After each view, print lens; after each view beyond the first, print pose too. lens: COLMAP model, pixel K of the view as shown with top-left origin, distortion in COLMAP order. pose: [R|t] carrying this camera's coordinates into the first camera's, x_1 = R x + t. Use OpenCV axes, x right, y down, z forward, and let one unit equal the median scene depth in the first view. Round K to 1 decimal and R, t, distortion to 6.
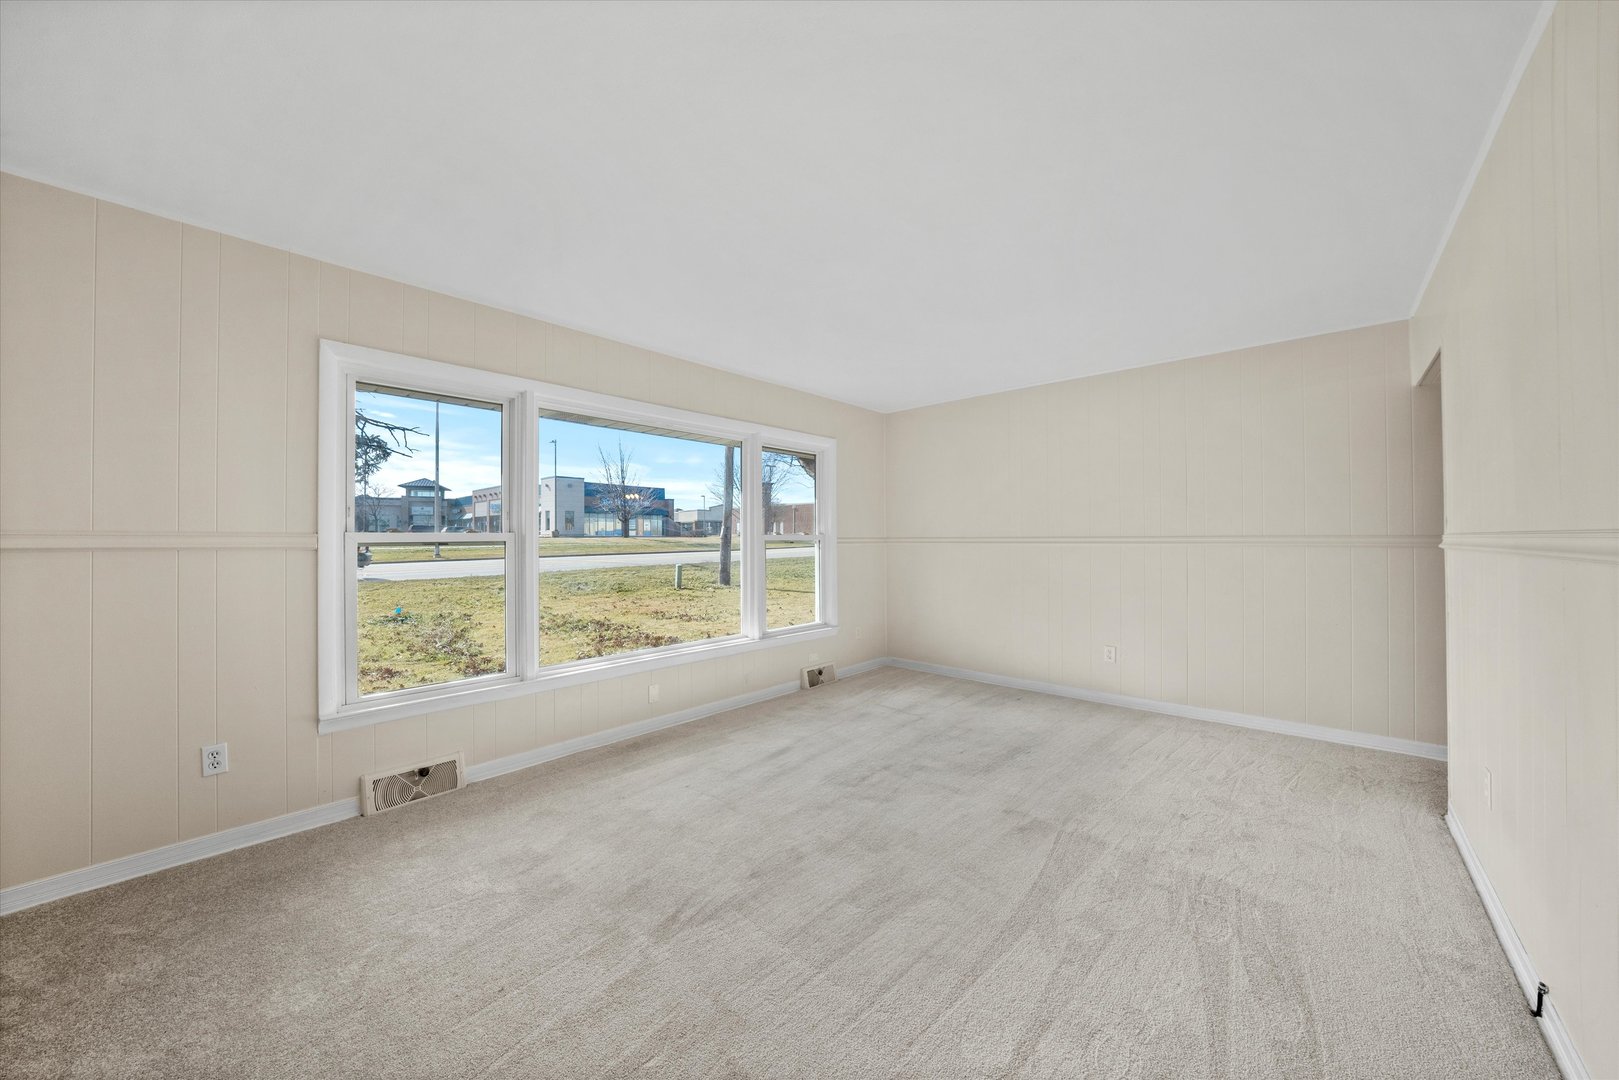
lens RADIAL K [[584.7, 0, 819.0], [0, 584.7, 534.8], [0, 0, 1]] dist [-0.028641, 0.006059]
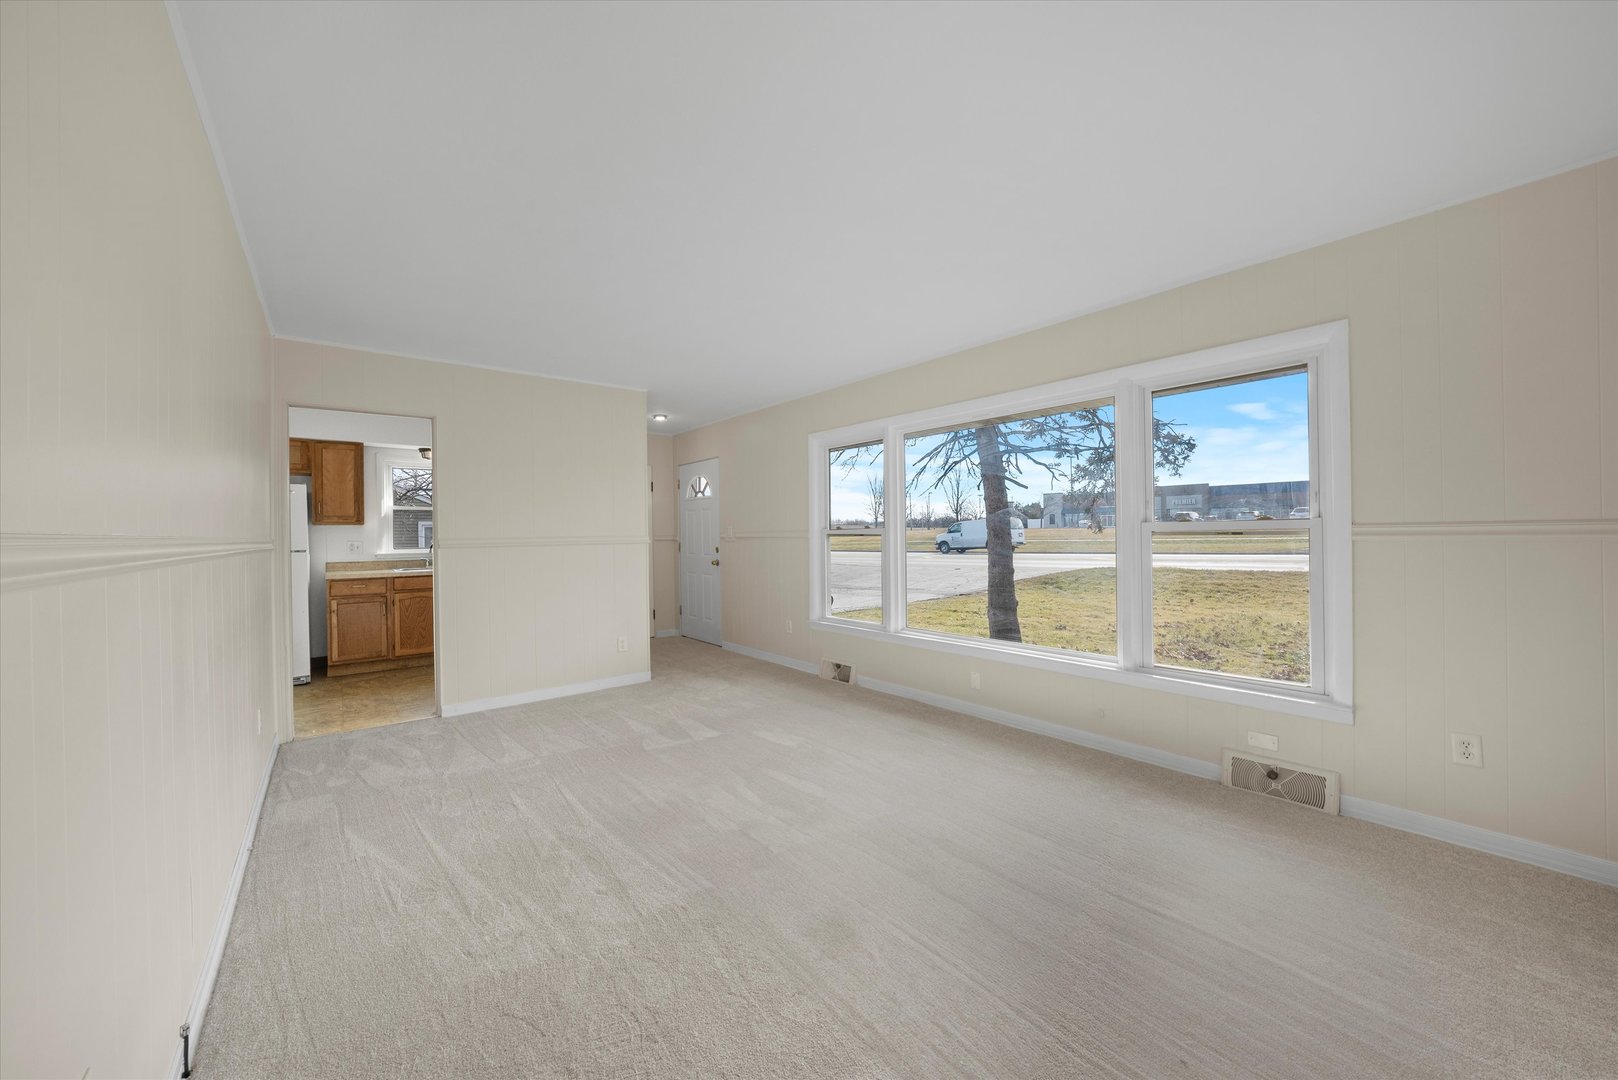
lens RADIAL K [[584.3, 0, 818.5], [0, 584.3, 534.8], [0, 0, 1]] dist [-0.028641, 0.006059]
pose [[-0.134689, 0.007865, -0.990857, 0.588255], [0.015160, 0.999868, 0.005876, 0.002602], [0.990772, -0.014230, -0.134791, 0.654528]]
